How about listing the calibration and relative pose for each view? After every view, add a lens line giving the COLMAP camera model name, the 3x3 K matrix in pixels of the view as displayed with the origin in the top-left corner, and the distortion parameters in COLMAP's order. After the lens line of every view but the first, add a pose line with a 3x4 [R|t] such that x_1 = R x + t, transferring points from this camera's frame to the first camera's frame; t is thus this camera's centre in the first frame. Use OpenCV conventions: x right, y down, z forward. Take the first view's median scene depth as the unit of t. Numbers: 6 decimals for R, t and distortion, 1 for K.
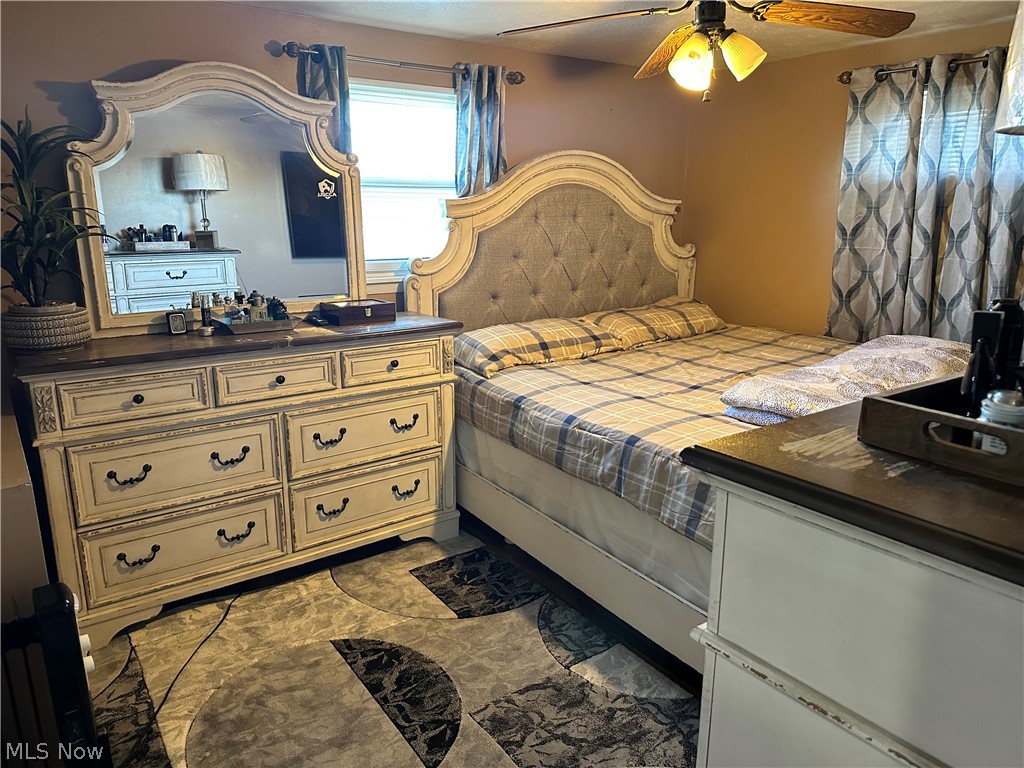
lens RADIAL K [[718.9, 0, 507.5], [0, 718.9, 378.9], [0, 0, 1]] dist [0.095258, -0.119186]
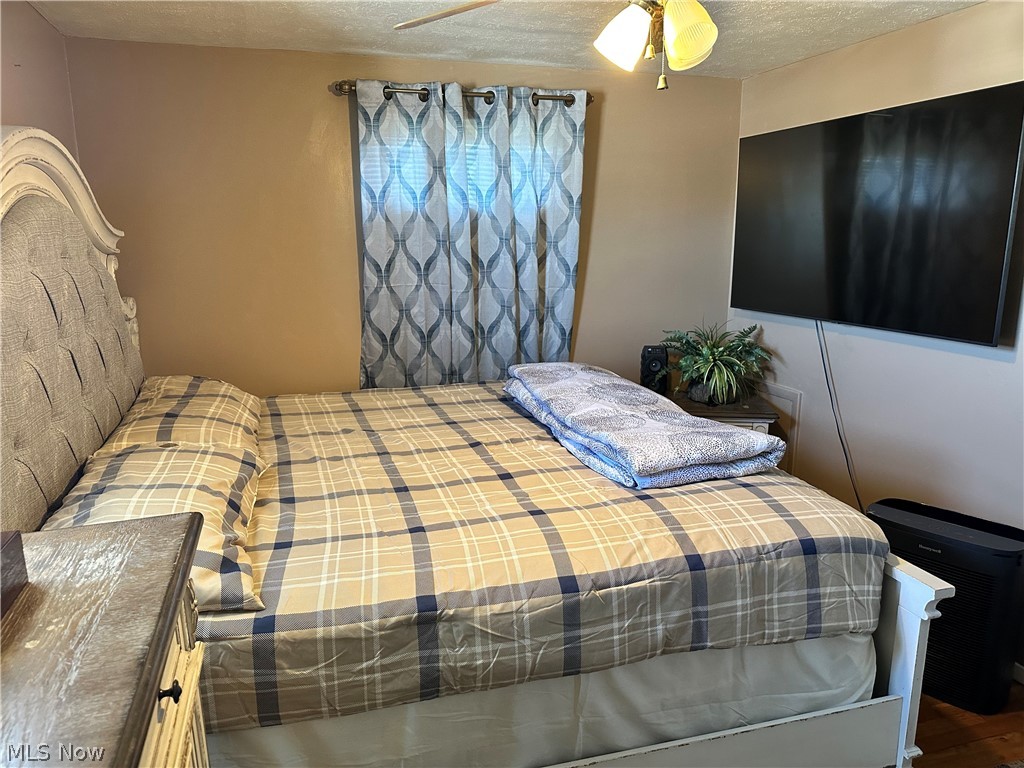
lens RADIAL K [[718.9, 0, 509.5], [0, 718.9, 390.7], [0, 0, 1]] dist [0.095258, -0.119186]
pose [[0.306885, -0.197935, 0.930937, -0.346459], [0.234790, 0.963649, 0.127492, -0.142042], [-0.922332, 0.179449, 0.342202, 0.624262]]
